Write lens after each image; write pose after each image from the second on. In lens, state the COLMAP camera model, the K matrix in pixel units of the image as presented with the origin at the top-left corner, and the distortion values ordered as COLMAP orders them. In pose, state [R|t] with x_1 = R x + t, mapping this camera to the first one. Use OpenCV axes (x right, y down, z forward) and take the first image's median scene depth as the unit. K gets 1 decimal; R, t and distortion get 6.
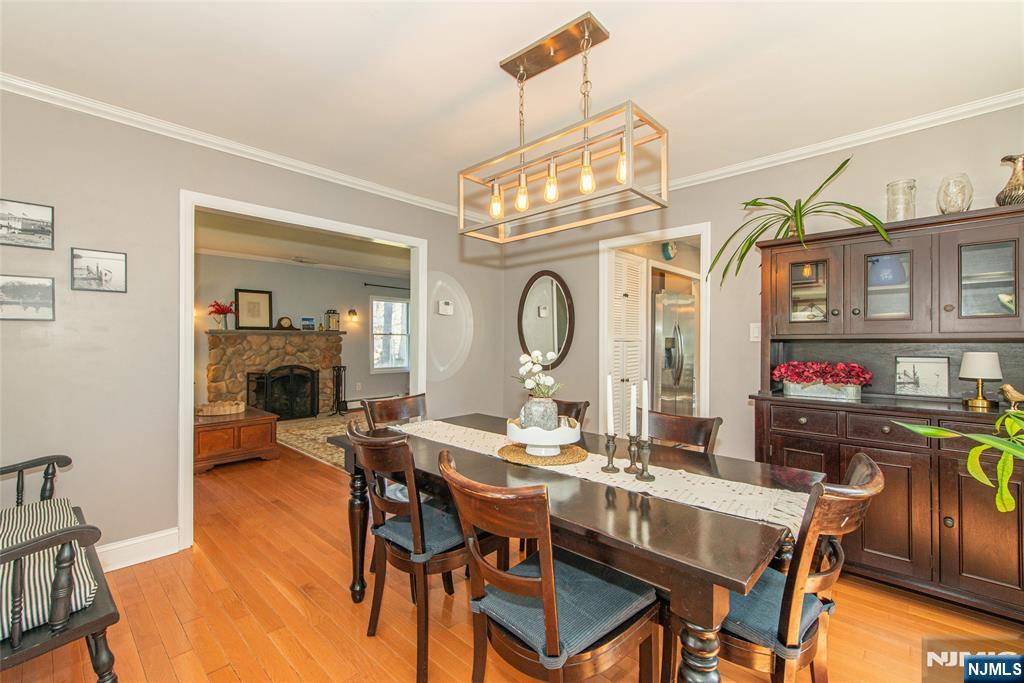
lens RADIAL K [[450.2, 0, 515.4], [0, 450.2, 341.5], [0, 0, 1]] dist [0.001655, -0.000767]
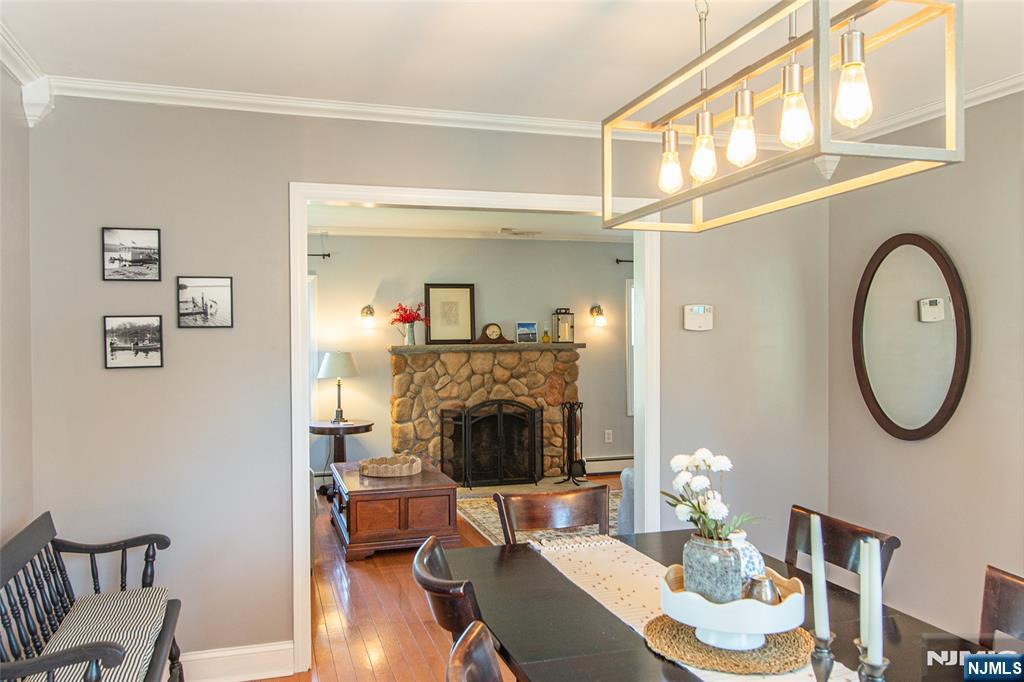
lens RADIAL K [[827.4, 0, 511.0], [0, 827.4, 340.7], [0, 0, 1]] dist [0.019295, 0.004026]
pose [[0.854556, -0.004458, -0.519340, 0.125940], [0.010162, 0.999915, 0.008138, -0.041193], [0.519259, -0.012232, 0.854529, 0.014461]]
